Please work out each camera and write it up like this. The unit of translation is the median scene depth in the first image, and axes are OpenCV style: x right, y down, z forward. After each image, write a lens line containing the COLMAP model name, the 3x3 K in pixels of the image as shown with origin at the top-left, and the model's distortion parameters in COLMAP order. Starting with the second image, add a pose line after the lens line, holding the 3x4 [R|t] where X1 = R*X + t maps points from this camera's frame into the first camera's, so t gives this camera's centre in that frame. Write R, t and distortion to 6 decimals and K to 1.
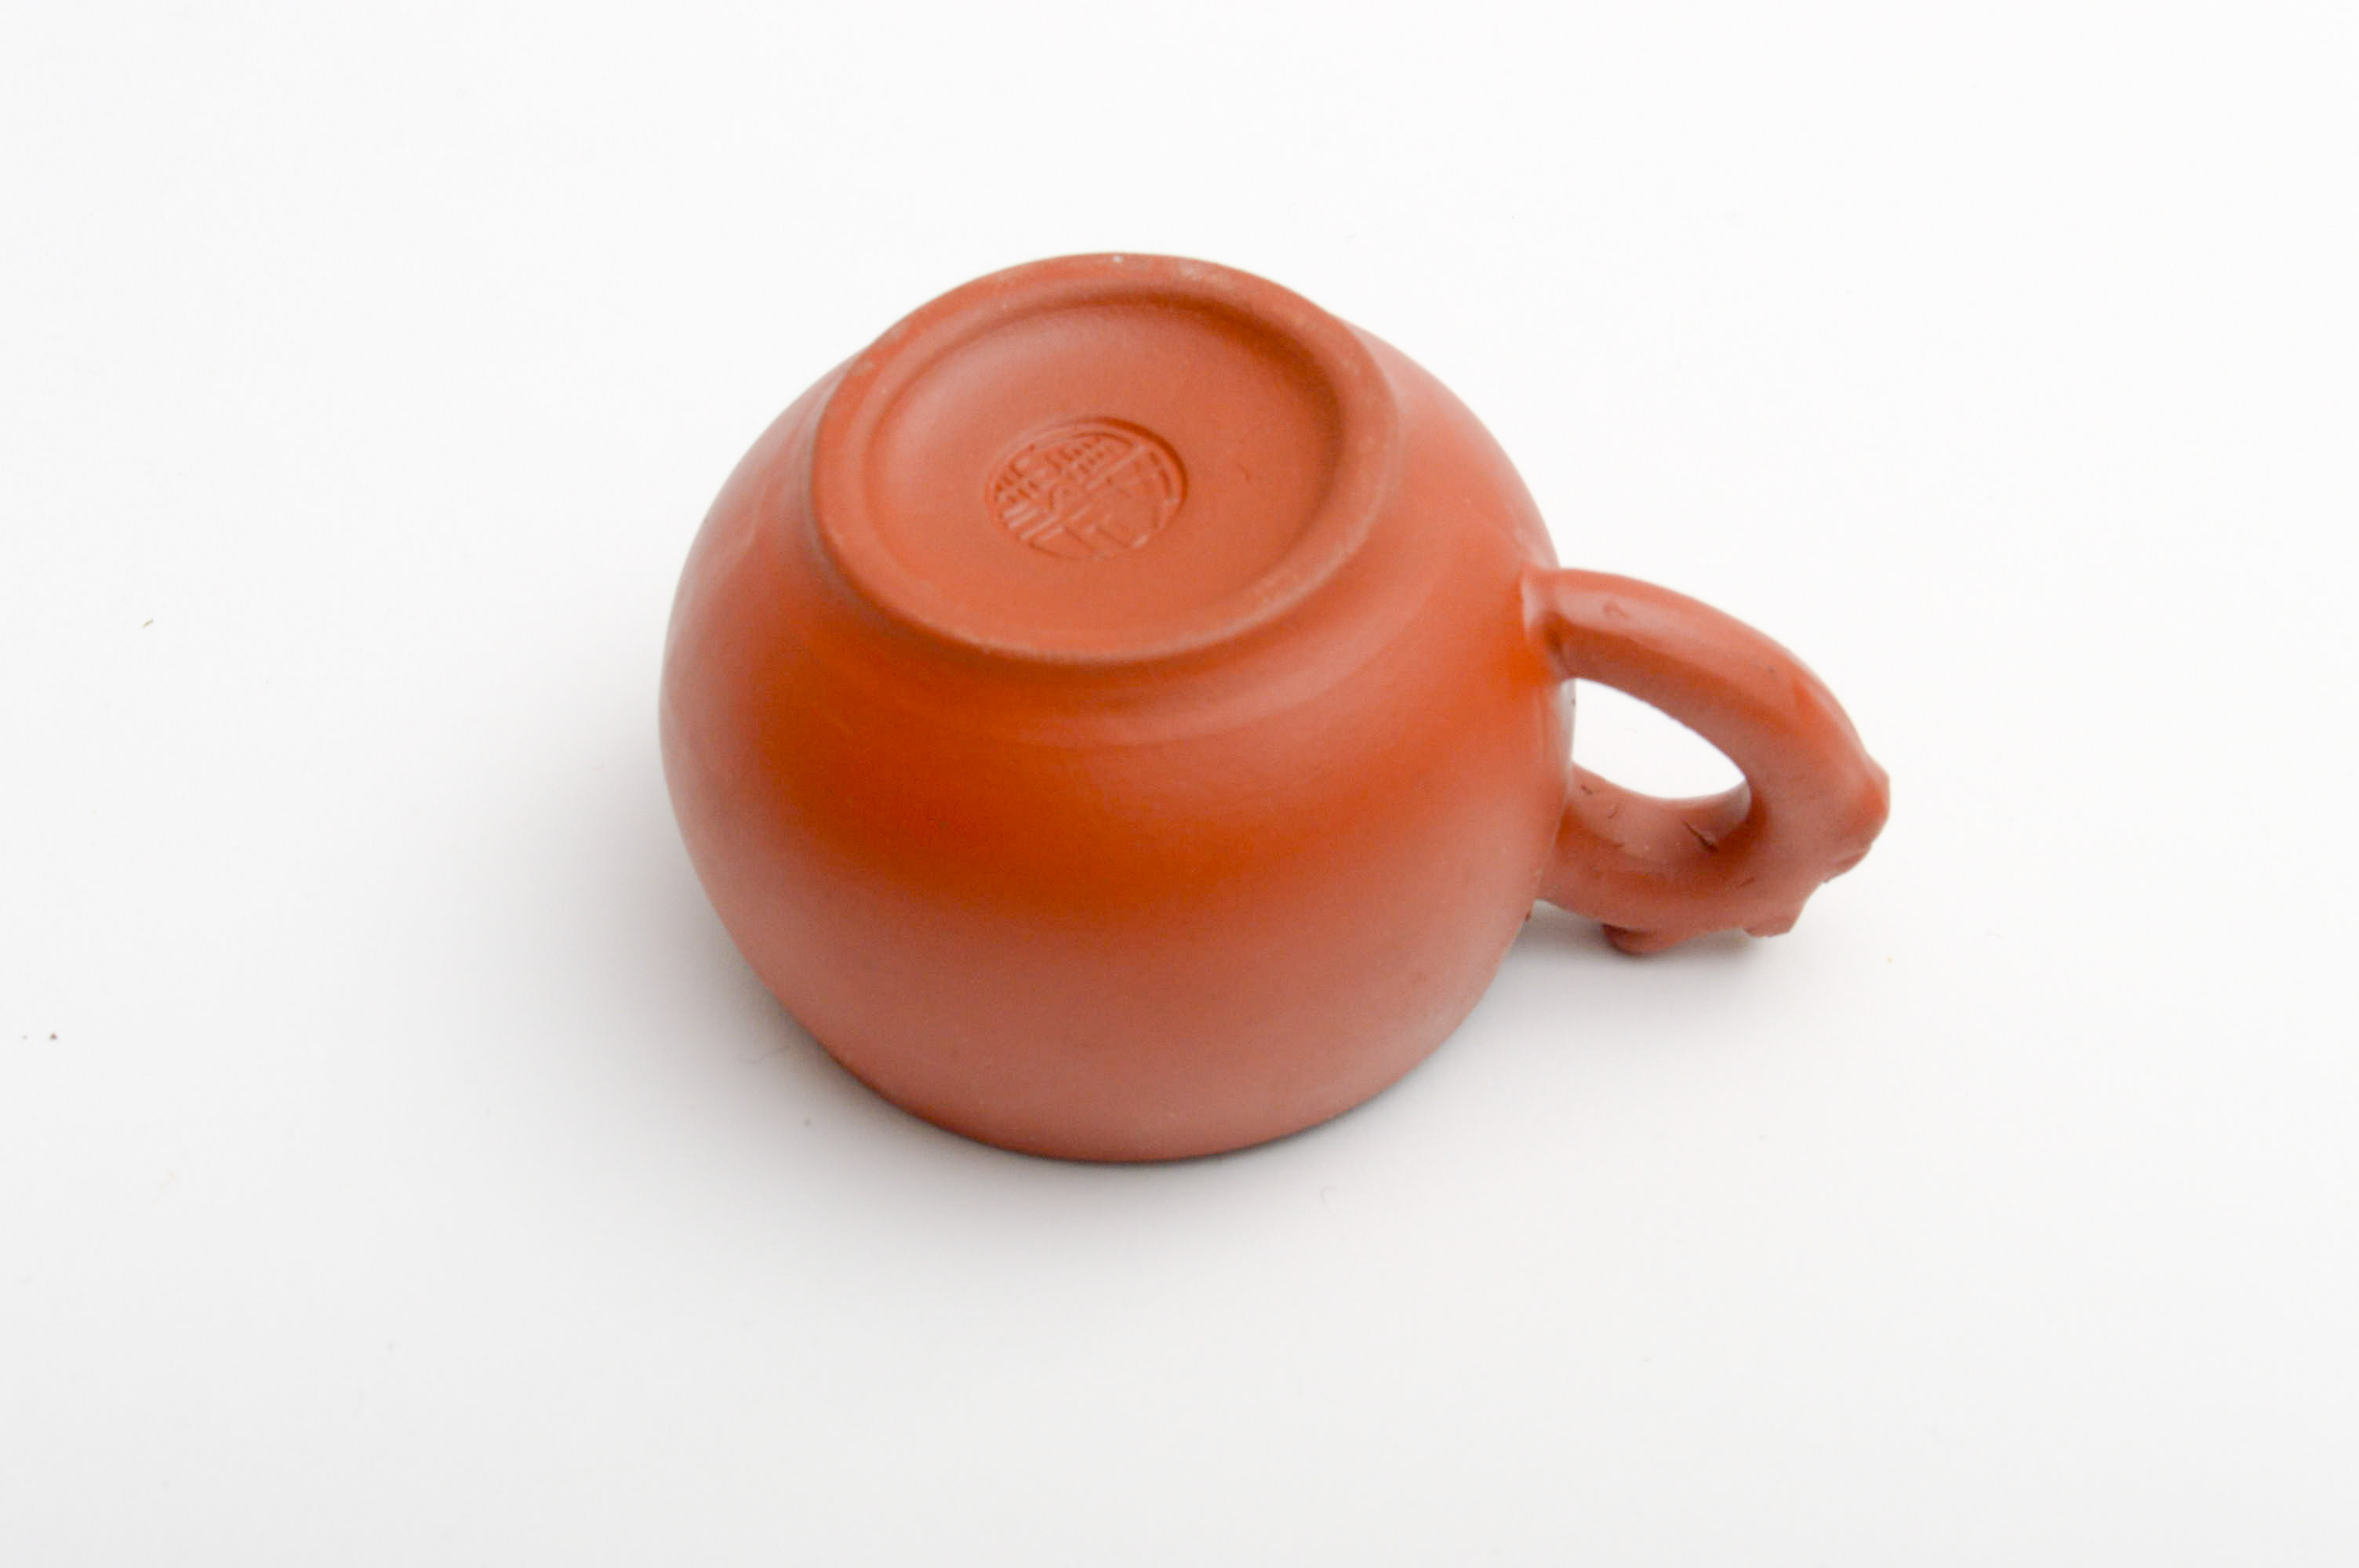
lens RADIAL K [[5332.8, 0, 1179.5], [0, 5332.8, 784.0], [0, 0, 1]] dist [-0.037127, 0.308343]
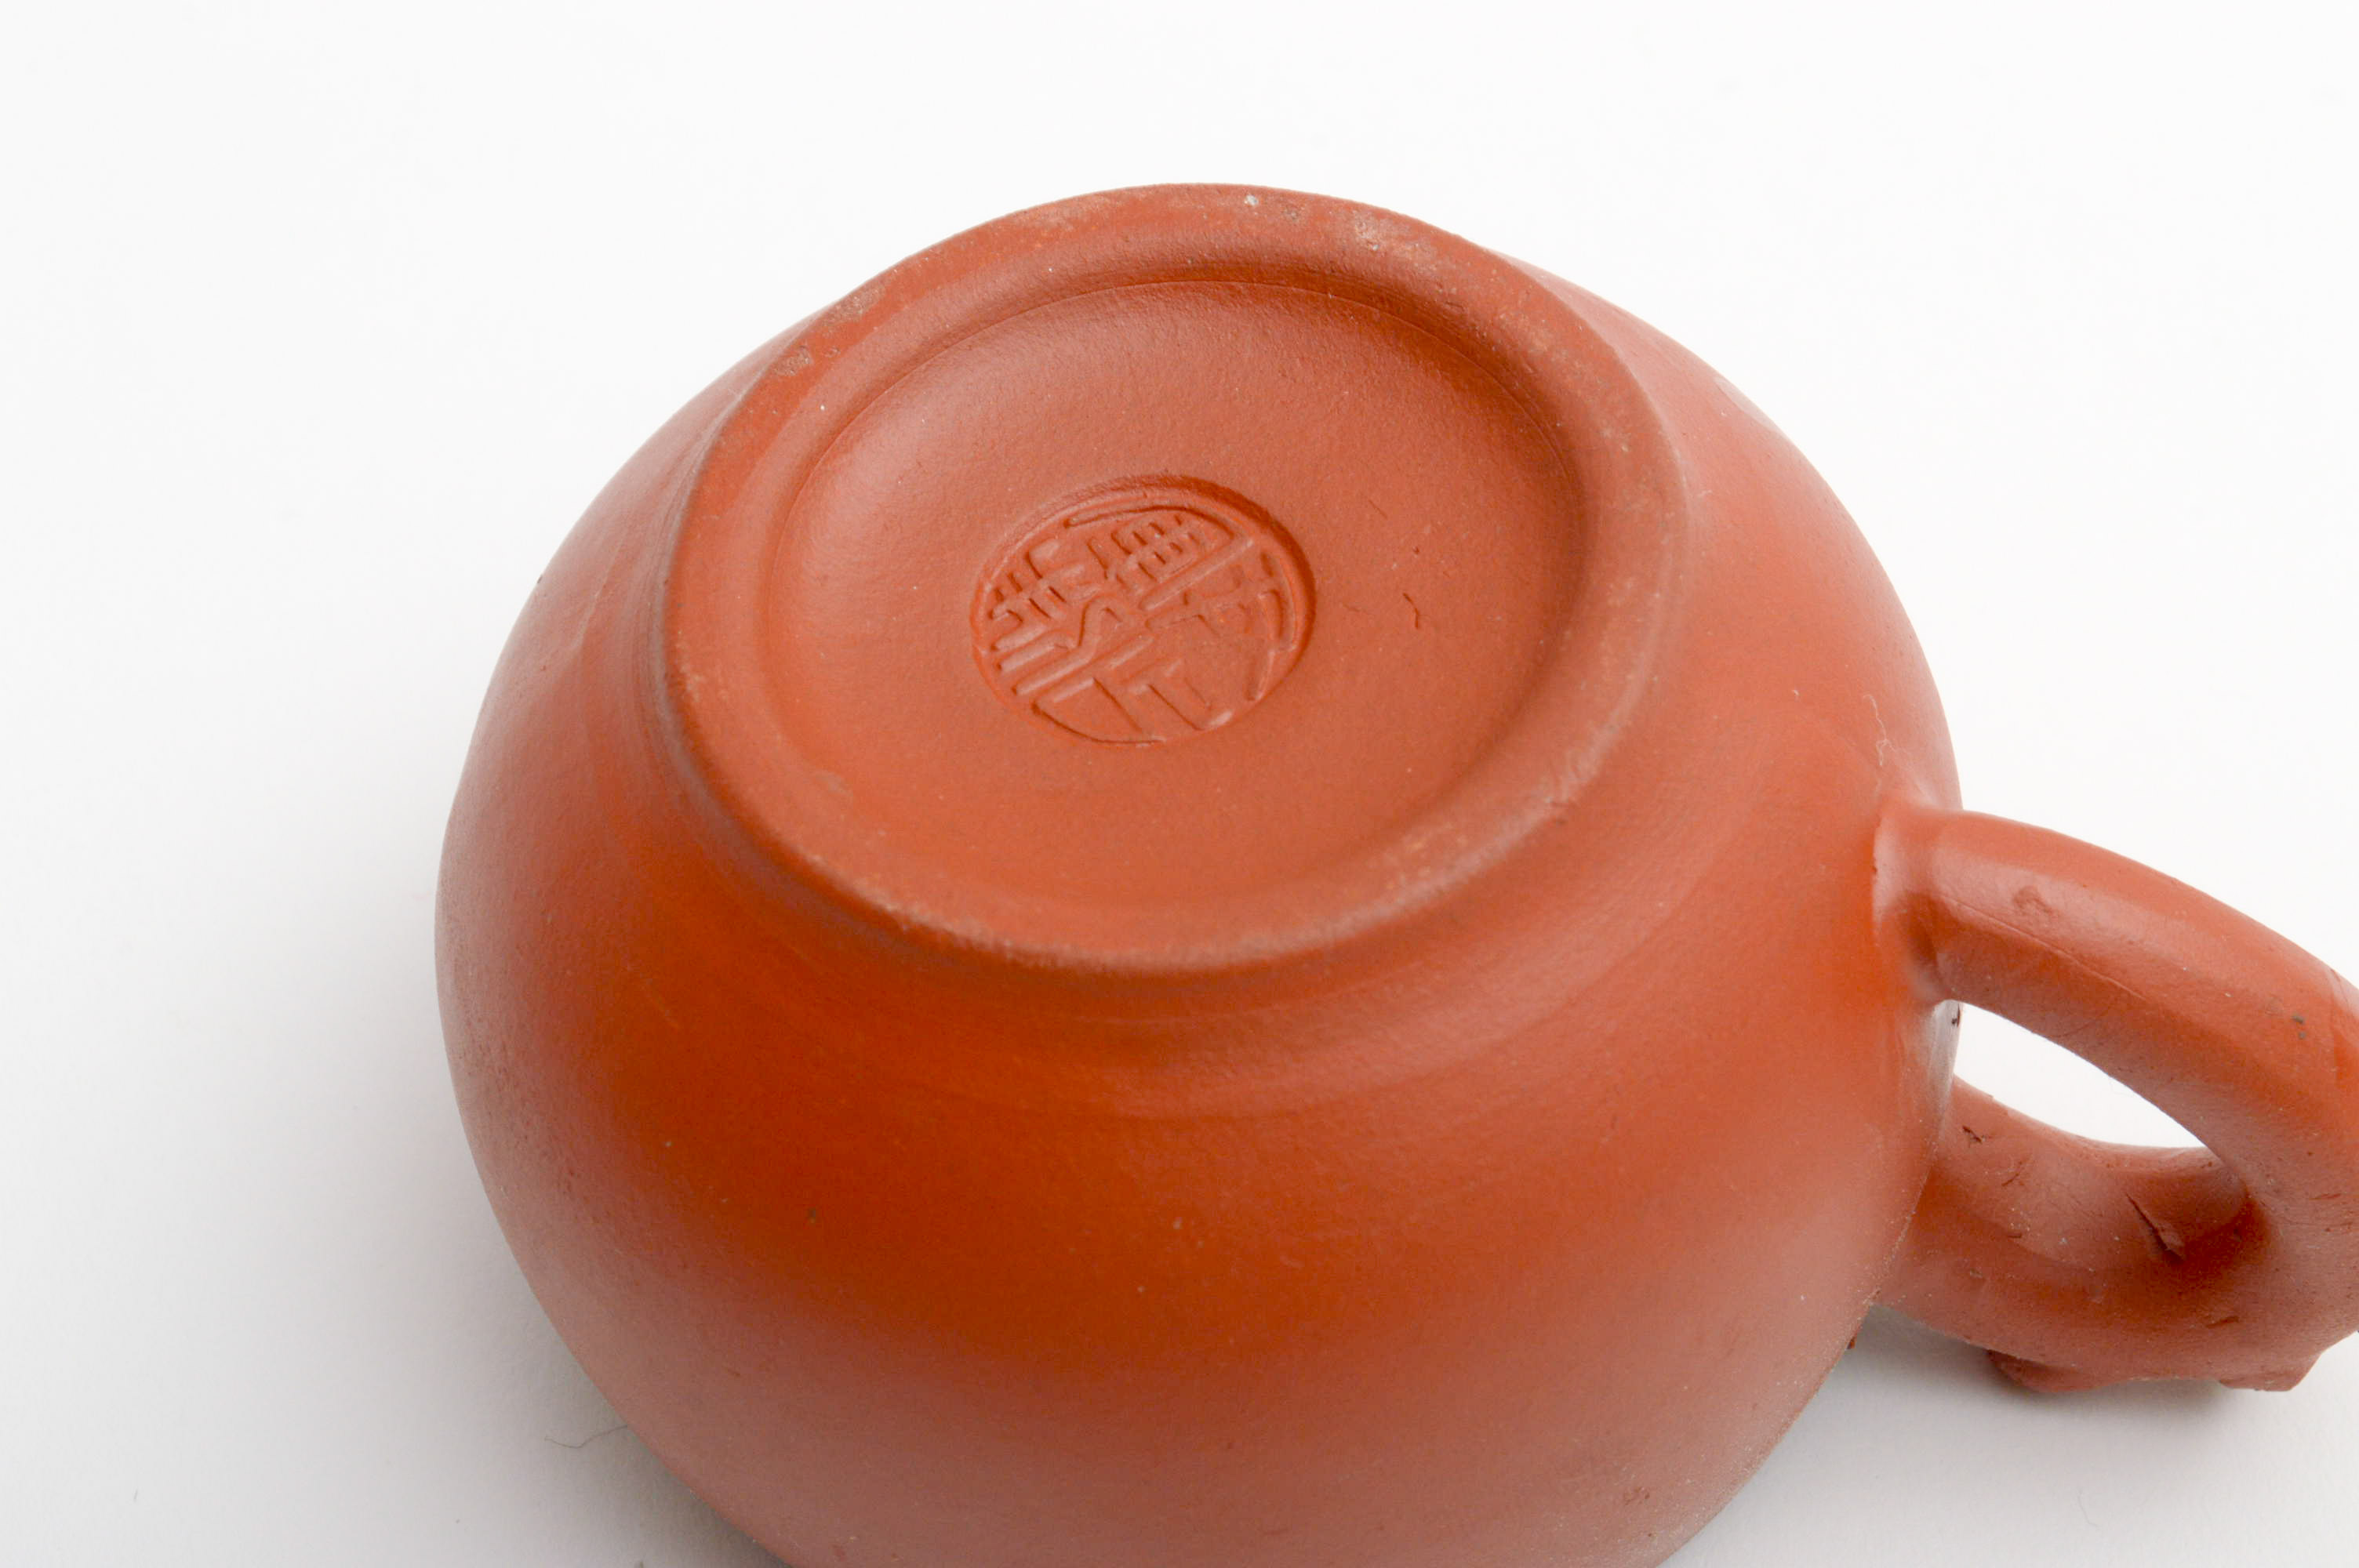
lens RADIAL K [[5332.8, 0, 1179.5], [0, 5332.8, 784.0], [0, 0, 1]] dist [-0.037127, 0.308343]
pose [[0.990748, 0.090464, -0.101170, 0.047049], [-0.079757, 0.991238, 0.105292, -0.098039], [0.109808, -0.096249, 0.989282, 0.418817]]
